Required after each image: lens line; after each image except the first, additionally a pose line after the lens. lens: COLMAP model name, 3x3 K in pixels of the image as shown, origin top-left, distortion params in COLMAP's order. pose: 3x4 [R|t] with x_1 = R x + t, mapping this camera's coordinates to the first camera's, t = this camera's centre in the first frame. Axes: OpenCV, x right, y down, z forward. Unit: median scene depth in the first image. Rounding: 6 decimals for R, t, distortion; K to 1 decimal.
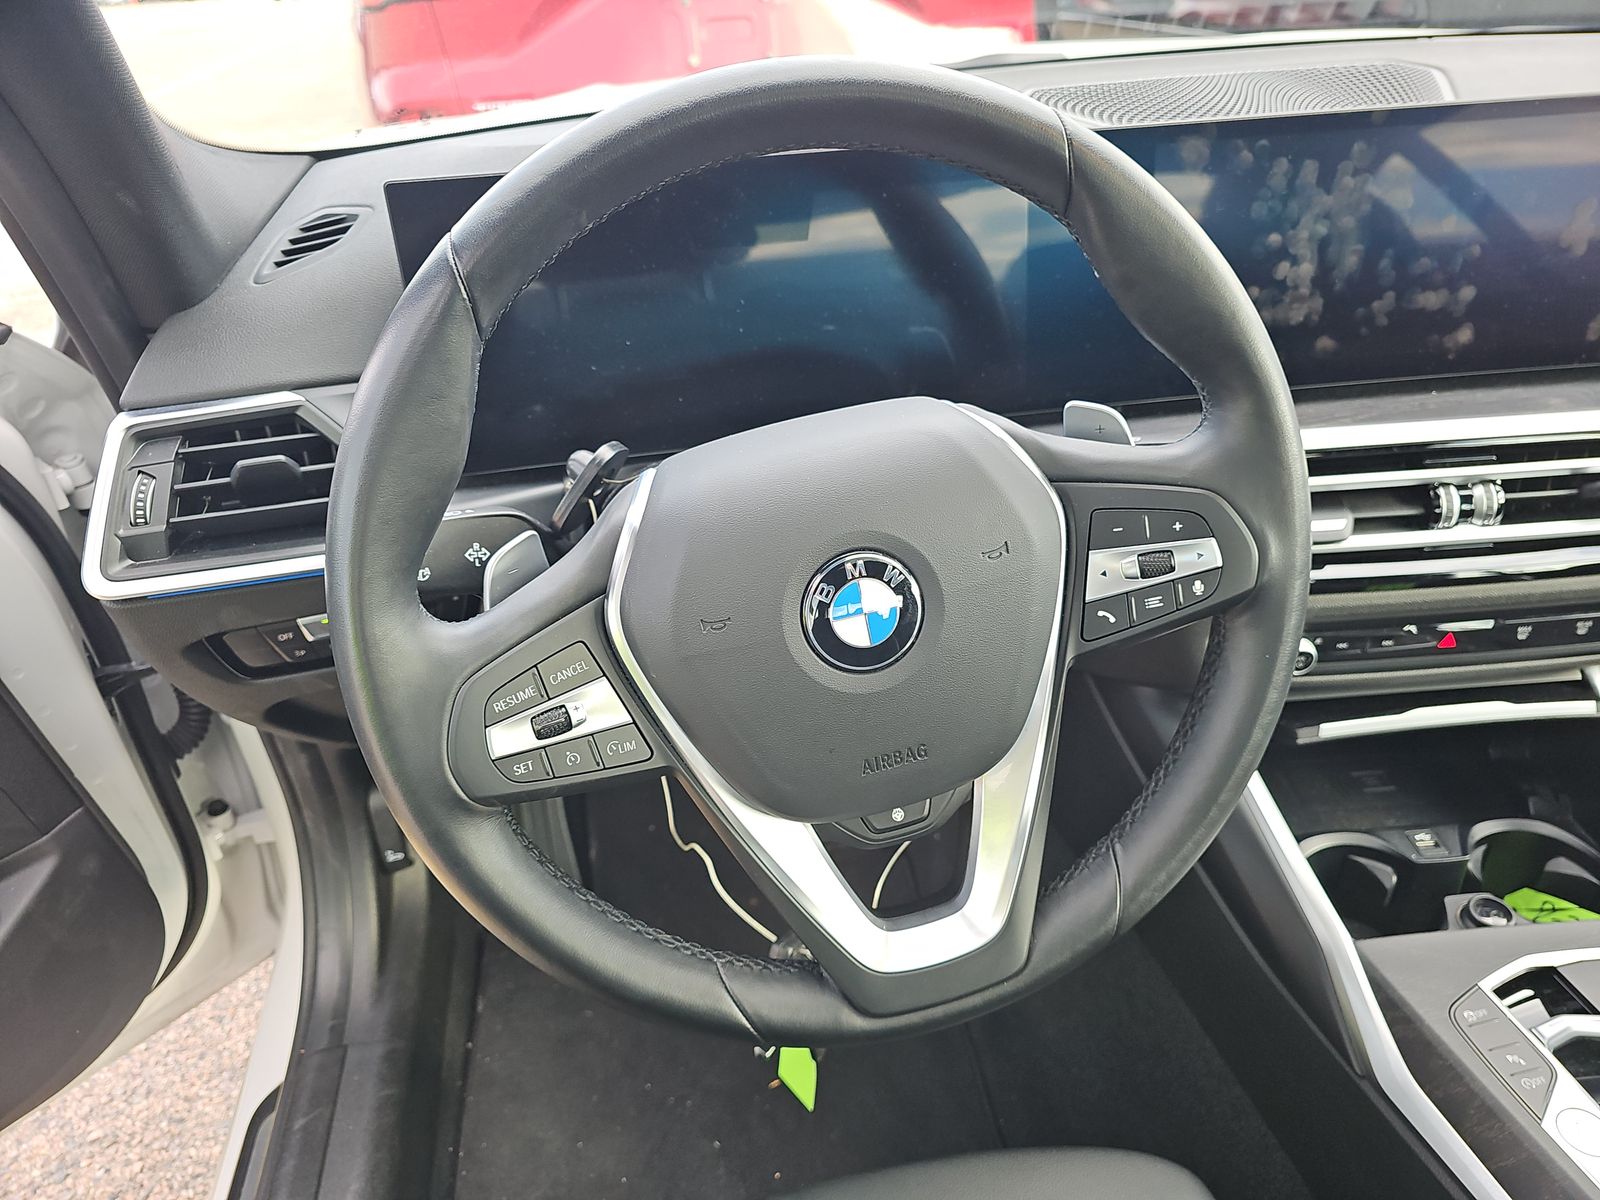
lens RADIAL K [[1091.3, 0, 752.4], [0, 1091.3, 595.0], [0, 0, 1]] dist [0.032811, -0.042653]
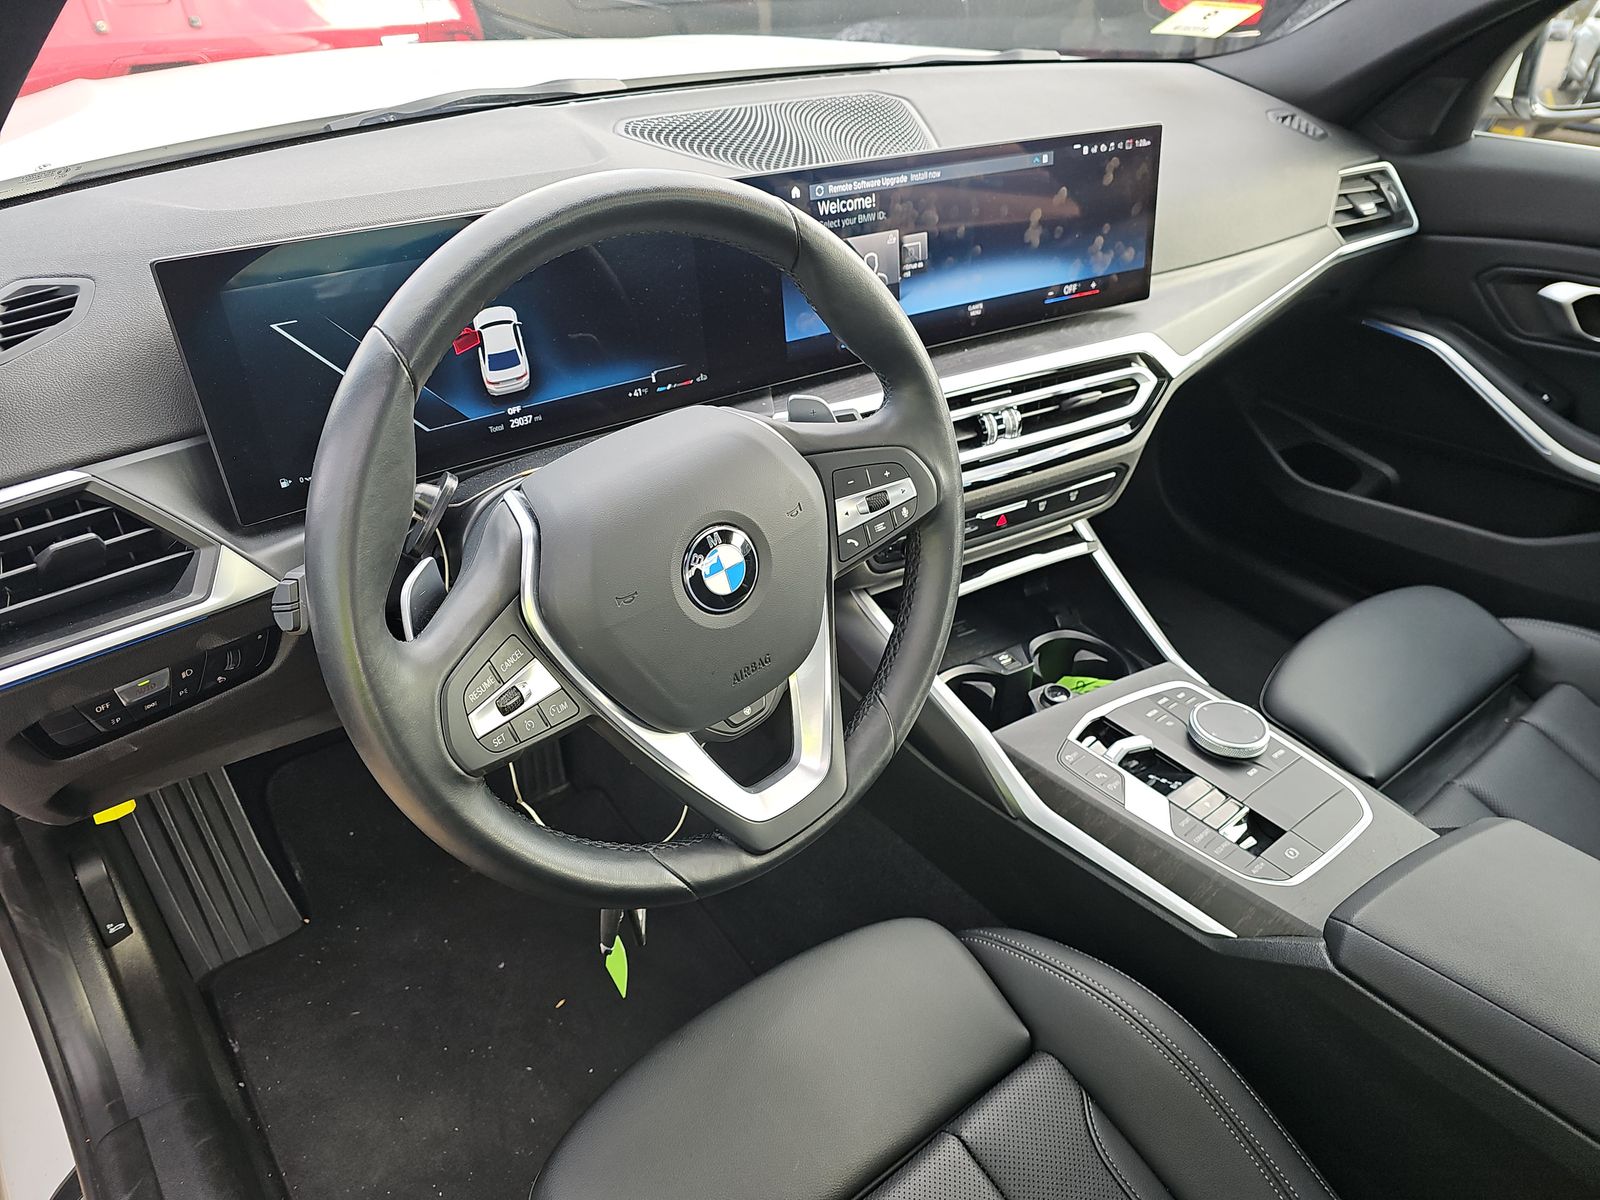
lens RADIAL K [[1091.3, 0, 752.4], [0, 1091.3, 595.0], [0, 0, 1]] dist [0.032811, -0.042653]
pose [[0.890097, -0.197343, 0.410833, -0.308184], [0.181363, 0.980321, 0.077961, -0.037484], [-0.418134, 0.005117, 0.908371, -0.196532]]
